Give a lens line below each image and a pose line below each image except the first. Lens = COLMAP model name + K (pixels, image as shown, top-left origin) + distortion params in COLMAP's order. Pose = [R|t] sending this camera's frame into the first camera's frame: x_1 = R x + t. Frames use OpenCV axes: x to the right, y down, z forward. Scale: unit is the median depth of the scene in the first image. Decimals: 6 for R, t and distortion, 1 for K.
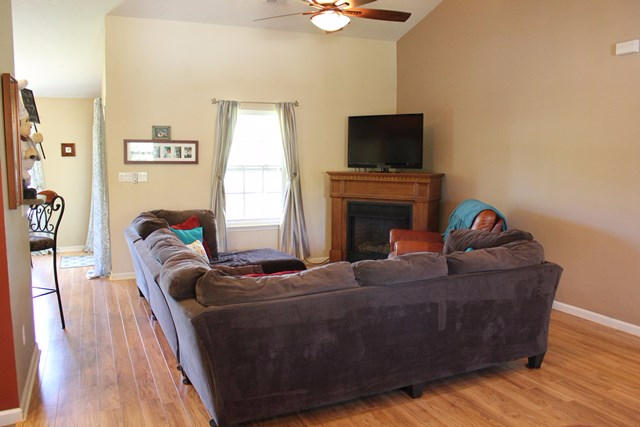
lens RADIAL K [[530.6, 0, 315.3], [0, 530.6, 217.1], [0, 0, 1]] dist [-0.166052, 0.135852]
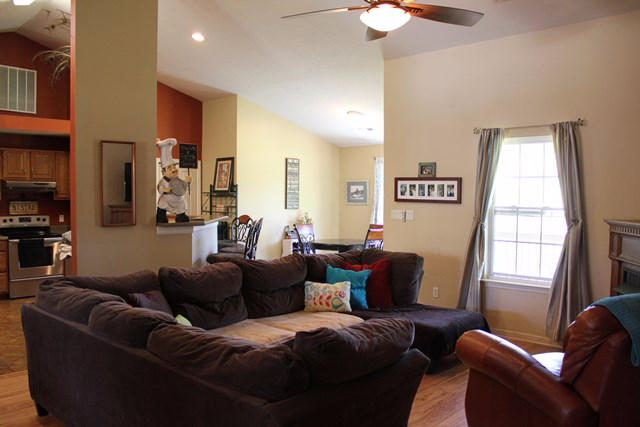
lens RADIAL K [[530.6, 0, 315.3], [0, 530.6, 217.1], [0, 0, 1]] dist [-0.166052, 0.135852]
pose [[0.371502, 0.033873, -0.927814, 0.513022], [-0.113011, 0.993553, -0.008977, -0.043563], [0.921528, 0.108188, 0.372935, 0.453913]]
